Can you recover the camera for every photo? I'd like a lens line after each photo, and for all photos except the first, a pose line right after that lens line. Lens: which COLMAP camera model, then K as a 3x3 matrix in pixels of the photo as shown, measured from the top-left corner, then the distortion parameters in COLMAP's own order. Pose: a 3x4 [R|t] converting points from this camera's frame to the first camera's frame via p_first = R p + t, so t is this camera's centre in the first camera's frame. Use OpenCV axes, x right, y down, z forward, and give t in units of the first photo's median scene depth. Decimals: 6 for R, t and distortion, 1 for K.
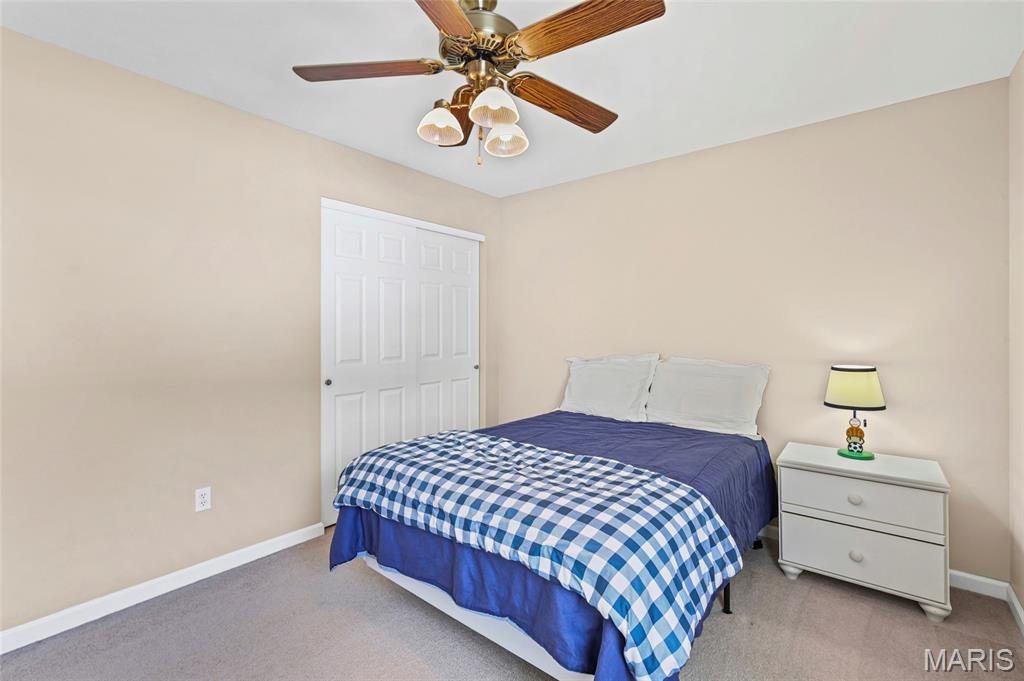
lens RADIAL K [[444.7, 0, 509.3], [0, 444.7, 339.4], [0, 0, 1]] dist [0.001878, 0.000214]
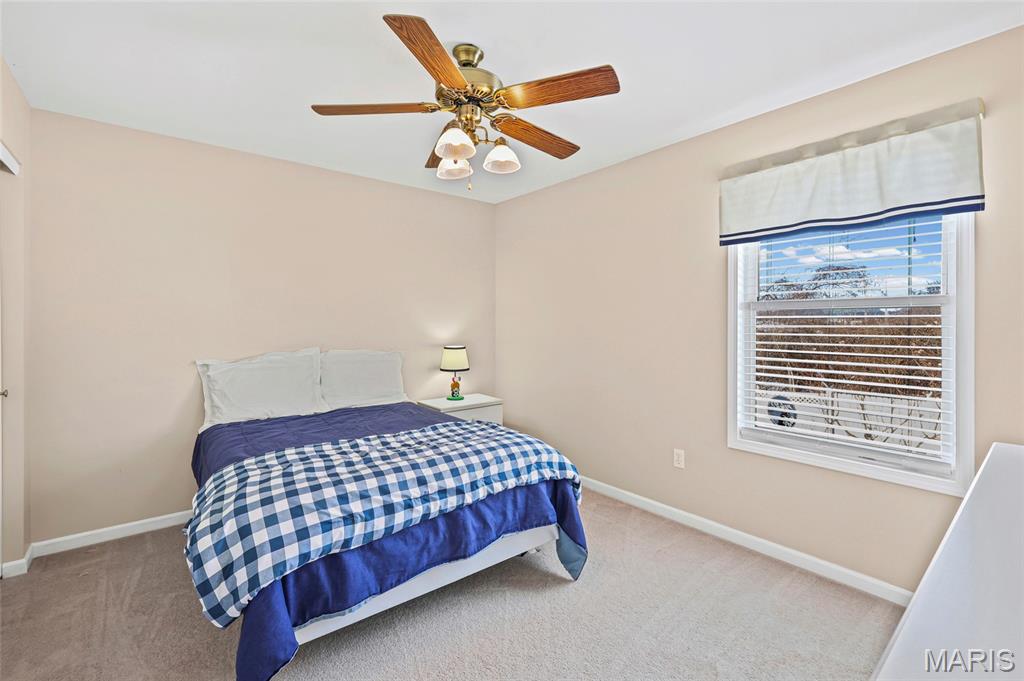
lens RADIAL K [[444.7, 0, 509.3], [0, 444.7, 339.4], [0, 0, 1]] dist [0.001878, 0.000214]
pose [[0.206939, -0.029302, 0.977915, -1.145076], [0.020375, 0.999464, 0.025636, -0.013513], [-0.978142, 0.014620, 0.207425, 0.587607]]
